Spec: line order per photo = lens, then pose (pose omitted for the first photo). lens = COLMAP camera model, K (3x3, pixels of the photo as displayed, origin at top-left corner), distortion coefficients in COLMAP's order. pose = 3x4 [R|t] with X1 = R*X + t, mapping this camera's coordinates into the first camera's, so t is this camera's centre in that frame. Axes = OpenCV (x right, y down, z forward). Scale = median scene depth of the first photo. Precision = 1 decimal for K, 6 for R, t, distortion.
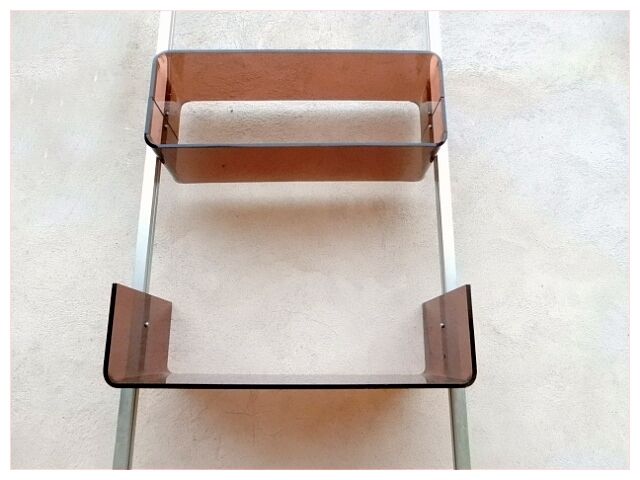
lens RADIAL K [[457.0, 0, 319.0], [0, 457.0, 246.8], [0, 0, 1]] dist [-0.003001, -0.000787]
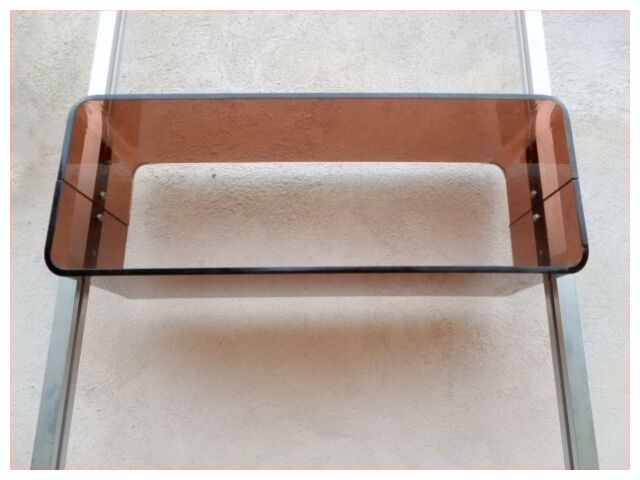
lens RADIAL K [[457.0, 0, 318.8], [0, 457.0, 239.1], [0, 0, 1]] dist [-0.003001, -0.000787]
pose [[0.999852, 0.001927, -0.017105, -0.028982], [-0.002034, 0.999978, -0.006247, -0.202870], [0.017092, 0.006281, 0.999834, 0.347619]]
